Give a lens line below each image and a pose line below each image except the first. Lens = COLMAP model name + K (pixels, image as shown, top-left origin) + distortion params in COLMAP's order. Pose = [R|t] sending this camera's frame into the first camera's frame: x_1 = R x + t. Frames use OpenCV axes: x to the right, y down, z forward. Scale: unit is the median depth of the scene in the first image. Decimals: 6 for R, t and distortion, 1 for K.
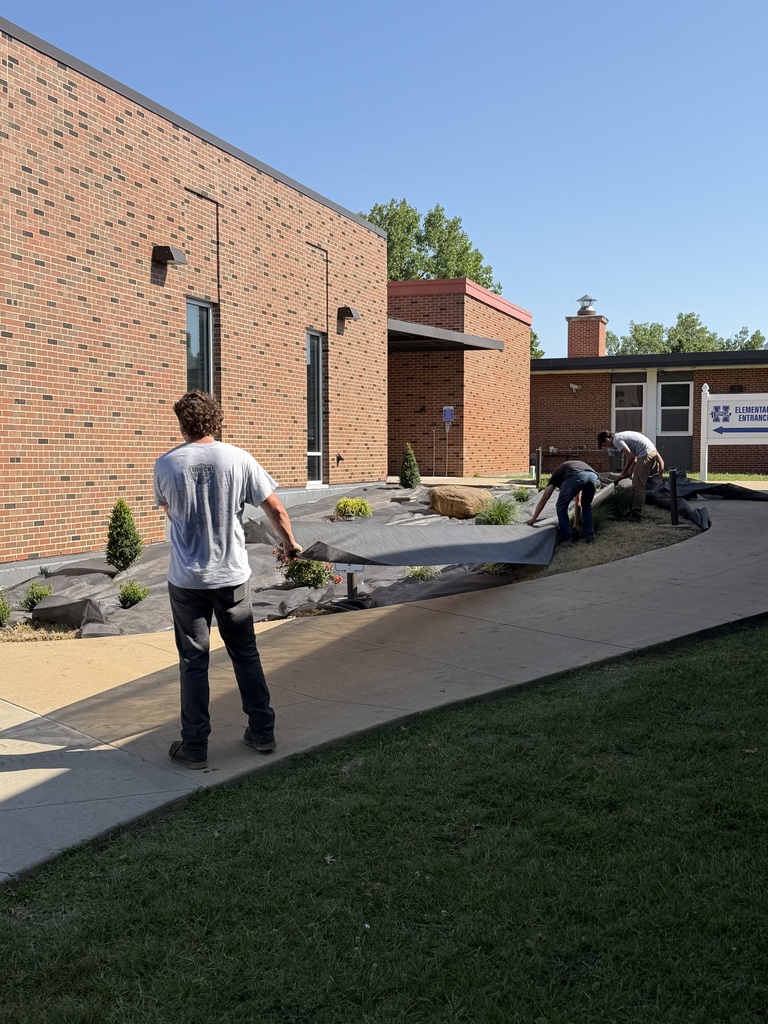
lens RADIAL K [[1246.4, 0, 383.0], [0, 1246.4, 512.0], [0, 0, 1]] dist [0.130539, 0.000000]
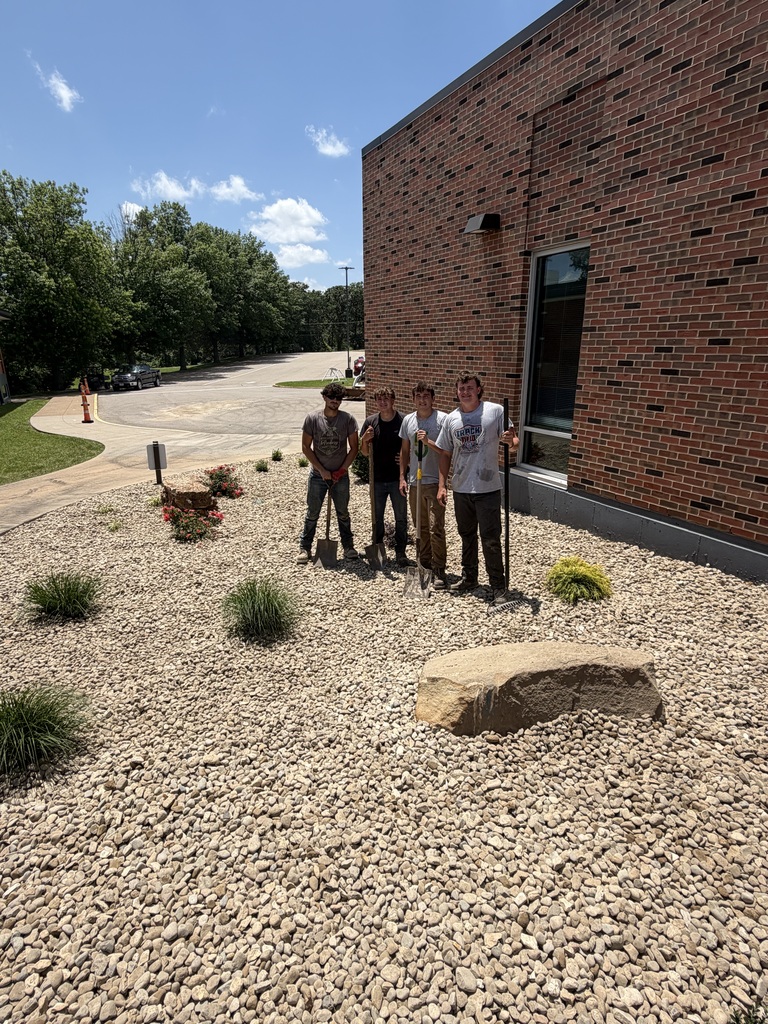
lens RADIAL K [[539.2, 0, 379.0], [0, 539.2, 509.4], [0, 0, 1]] dist [-0.003257, -0.000805]
pose [[-0.708193, 0.221573, -0.670349, 0.153566], [-0.013834, 0.944940, 0.326950, -0.088071], [0.705884, 0.240817, -0.666135, 0.875388]]
